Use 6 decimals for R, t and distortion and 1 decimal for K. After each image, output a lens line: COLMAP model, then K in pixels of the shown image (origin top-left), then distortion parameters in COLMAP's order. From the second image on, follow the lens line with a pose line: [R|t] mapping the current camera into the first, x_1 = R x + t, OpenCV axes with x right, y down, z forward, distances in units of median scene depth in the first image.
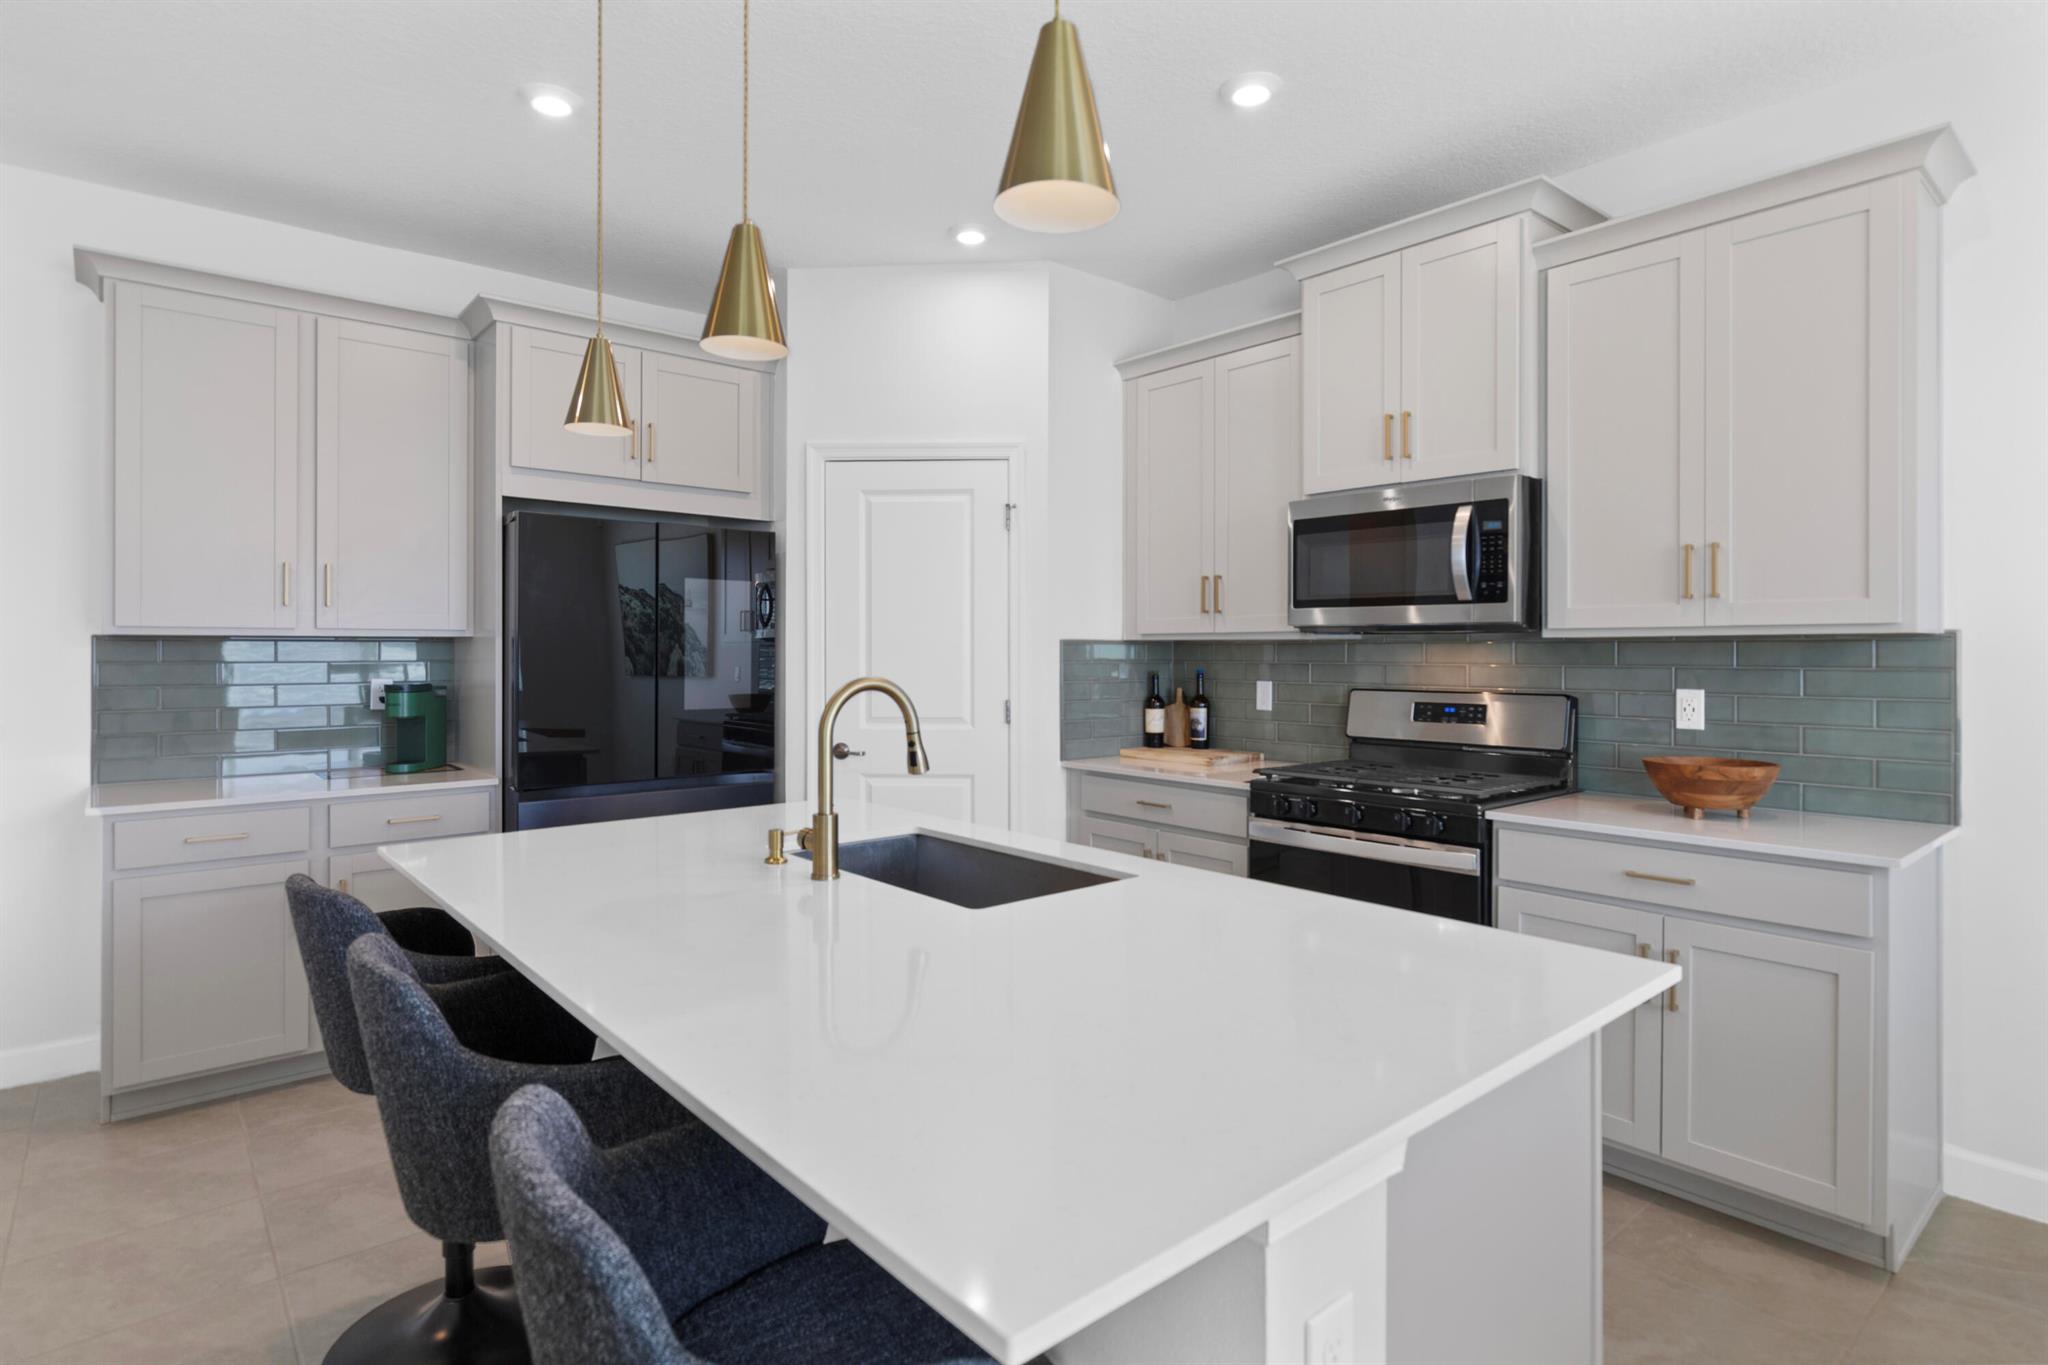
lens RADIAL K [[1046.7, 0, 1027.6], [0, 1046.7, 649.8], [0, 0, 1]] dist [-0.004390, -0.000420]
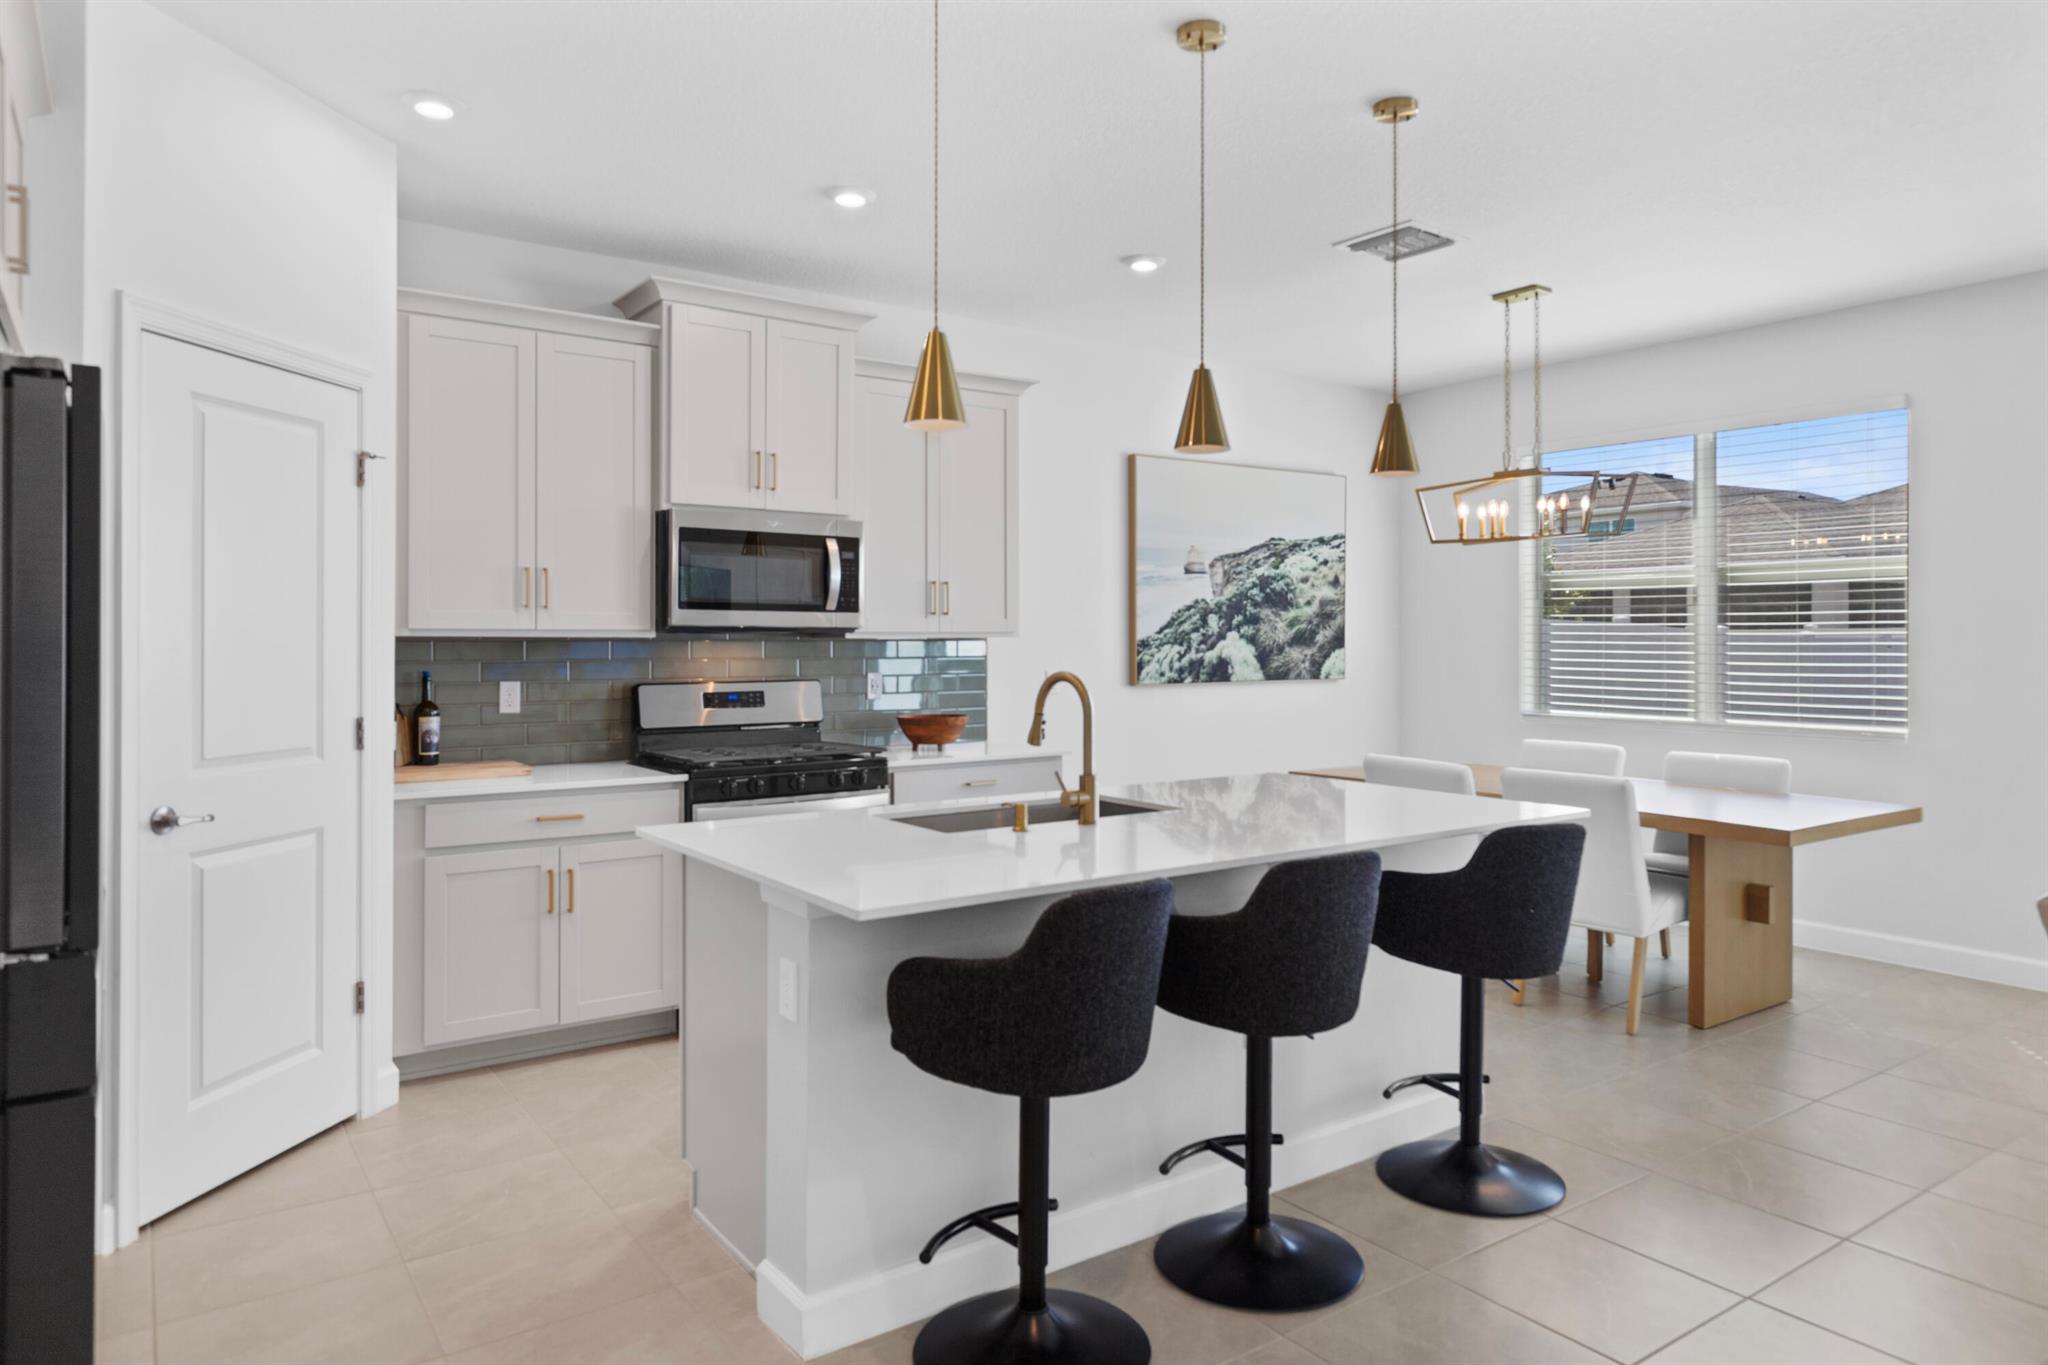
lens RADIAL K [[1311.9, 0, 1027.8], [0, 1311.9, 635.1], [0, 0, 1]] dist [0.002649, 0.000244]
pose [[0.101809, 0.002979, 0.994800, -1.040941], [0.000539, 0.999995, -0.003050, -0.008625], [-0.994804, 0.000847, 0.101806, 0.501811]]
